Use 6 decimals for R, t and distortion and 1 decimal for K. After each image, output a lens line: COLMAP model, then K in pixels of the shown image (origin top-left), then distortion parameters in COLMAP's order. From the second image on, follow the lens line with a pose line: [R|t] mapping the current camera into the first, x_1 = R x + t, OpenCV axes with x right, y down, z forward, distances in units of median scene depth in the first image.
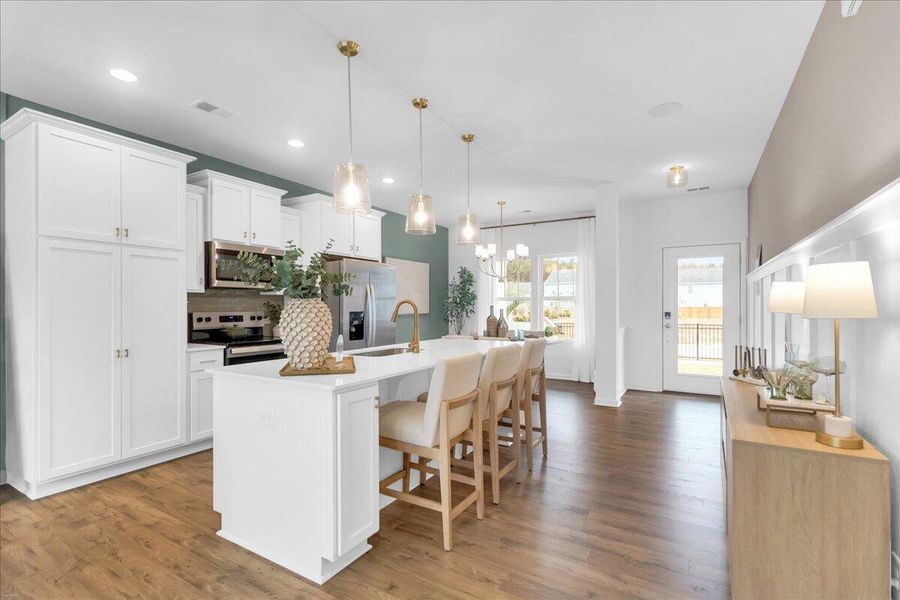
lens RADIAL K [[418.8, 0, 448.4], [0, 418.8, 297.2], [0, 0, 1]] dist [0.003185, -0.000348]
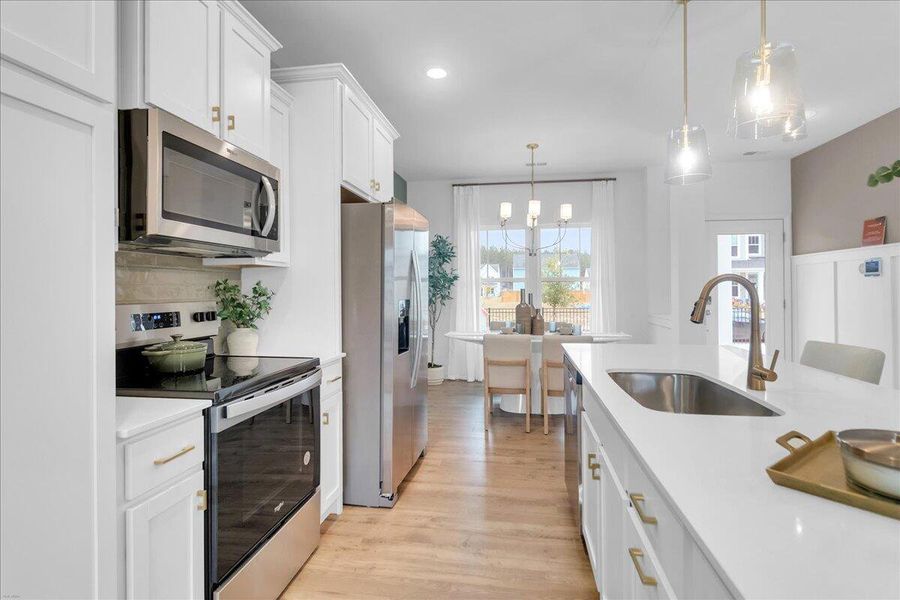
lens RADIAL K [[418.8, 0, 418.4], [0, 418.8, 291.7], [0, 0, 1]] dist [0.003185, -0.000348]
pose [[0.929613, -0.003229, 0.368524, -0.419741], [-0.008765, 0.999485, 0.030867, 0.007507], [-0.368434, -0.031924, 0.929106, 0.505706]]
